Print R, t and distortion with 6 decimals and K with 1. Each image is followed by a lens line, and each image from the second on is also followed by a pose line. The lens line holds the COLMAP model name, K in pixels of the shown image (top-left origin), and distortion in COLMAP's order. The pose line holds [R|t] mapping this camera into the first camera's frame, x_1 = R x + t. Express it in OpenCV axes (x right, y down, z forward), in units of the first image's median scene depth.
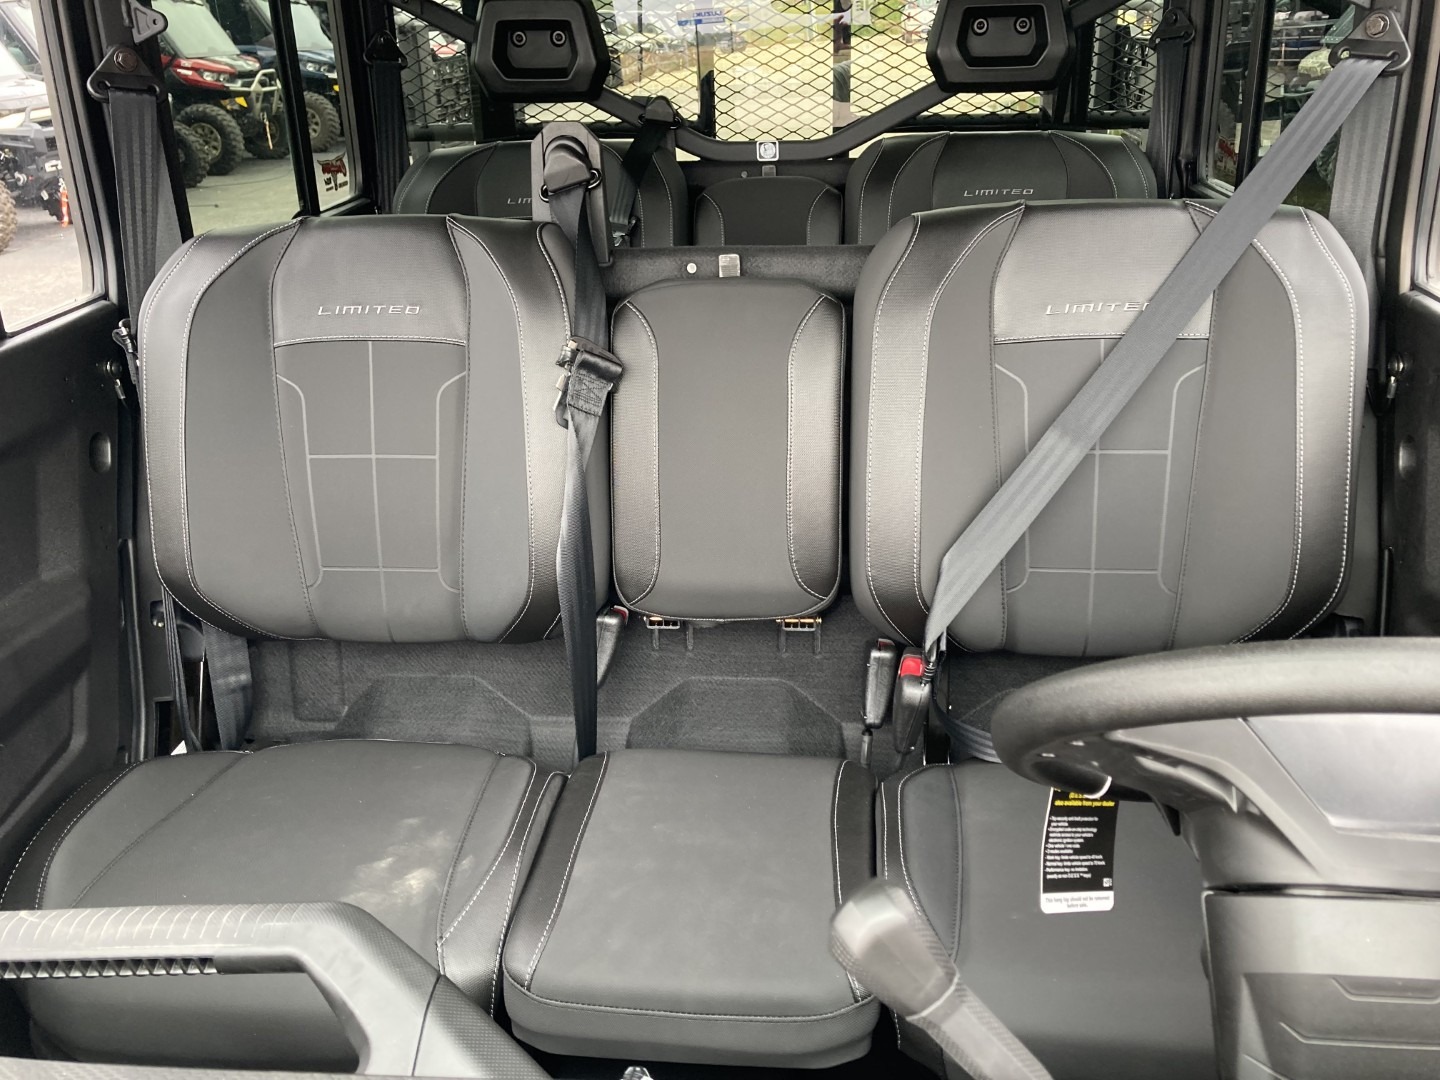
lens RADIAL K [[1172.5, 0, 717.1], [0, 1172.5, 542.1], [0, 0, 1]] dist [0.002832, -0.015261]
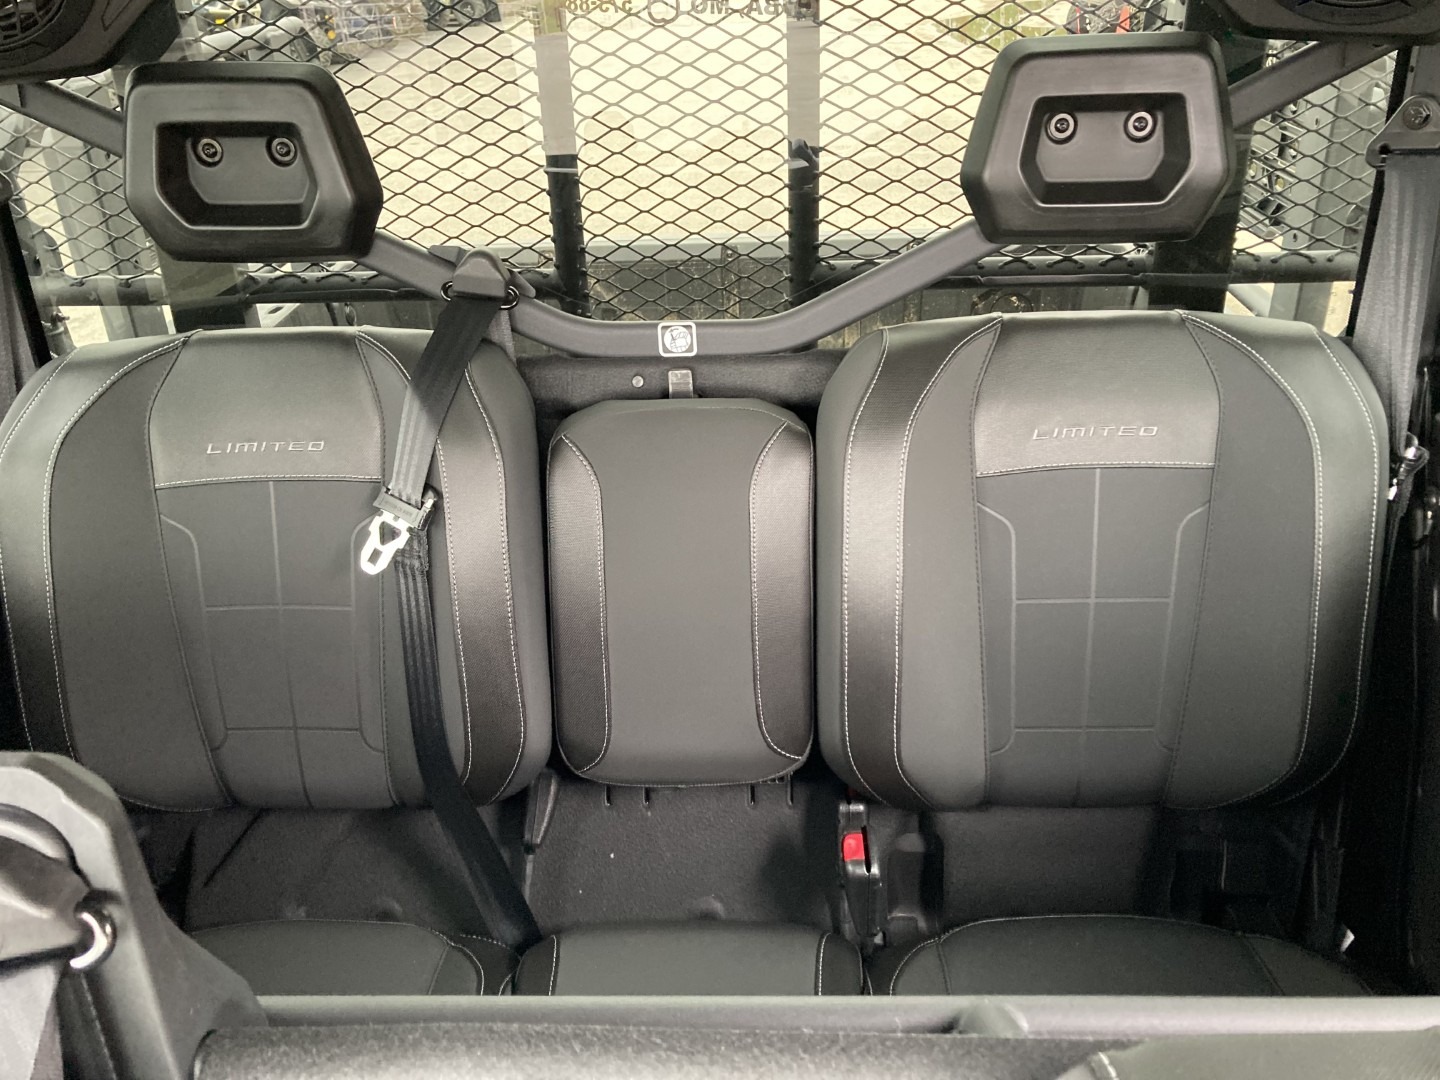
lens RADIAL K [[1172.5, 0, 732.4], [0, 1172.5, 539.6], [0, 0, 1]] dist [0.002832, -0.015261]
pose [[0.998846, -0.030904, 0.036766, 0.045844], [0.029344, 0.998676, 0.042255, -0.259480], [-0.038023, -0.041127, 0.998430, 0.430934]]
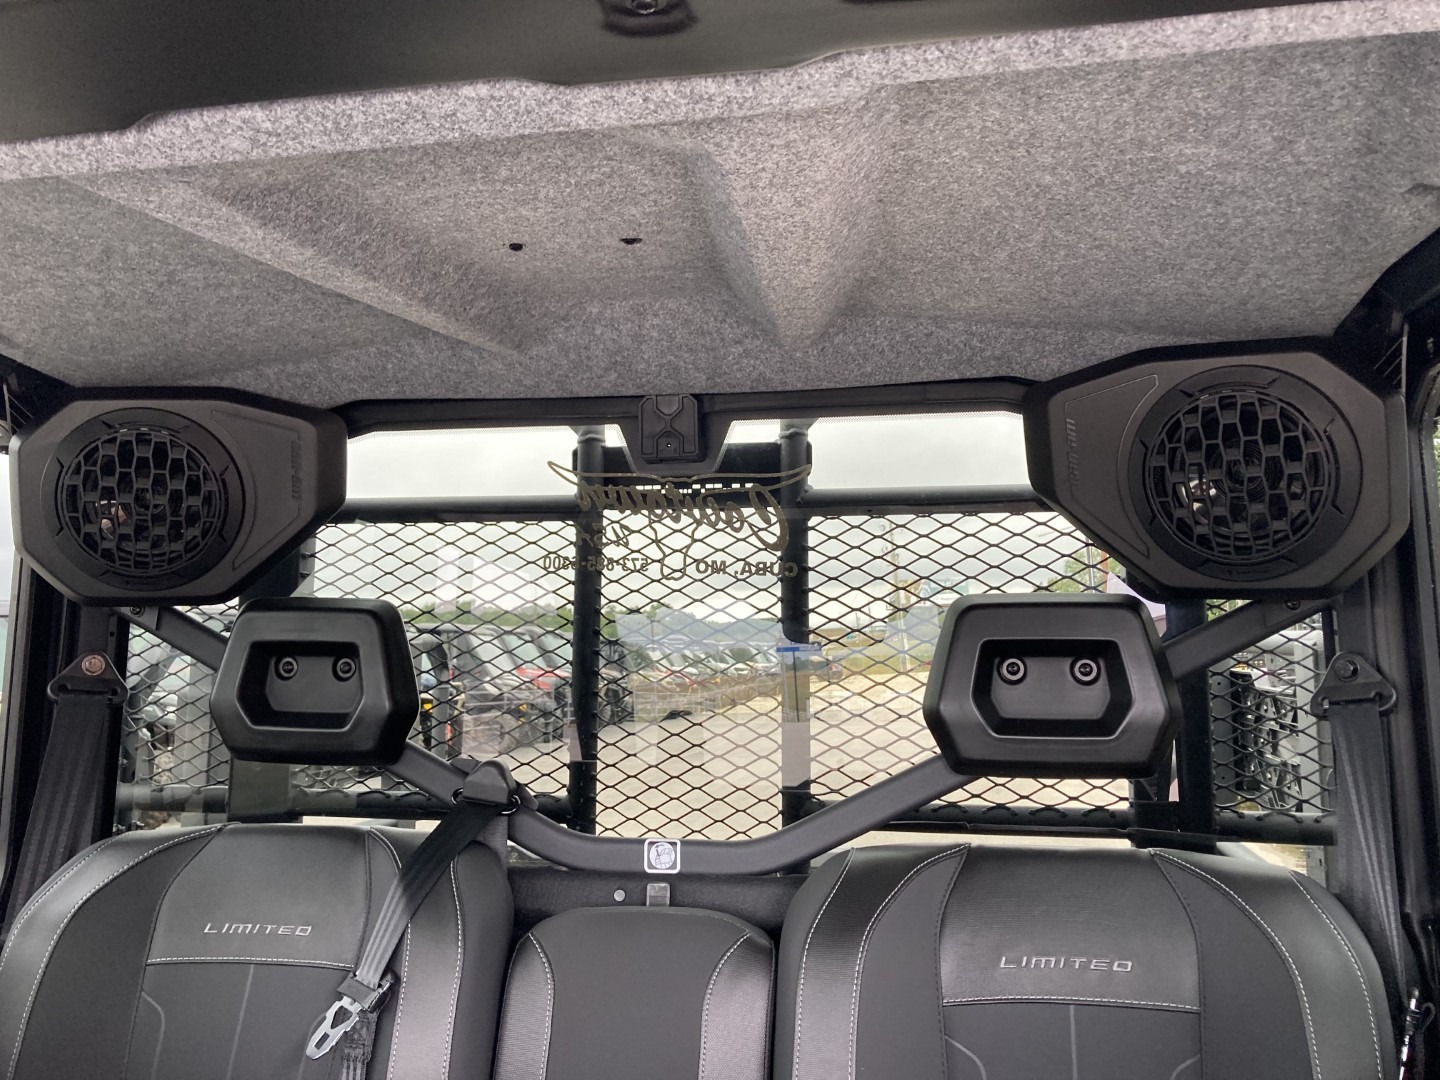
lens RADIAL K [[1172.5, 0, 726.0], [0, 1172.5, 537.4], [0, 0, 1]] dist [0.002832, -0.015261]
pose [[0.996117, 0.019181, -0.085922, 0.121638], [-0.059464, 0.866282, -0.496003, -0.182199], [0.064919, 0.499186, 0.864059, 0.414979]]
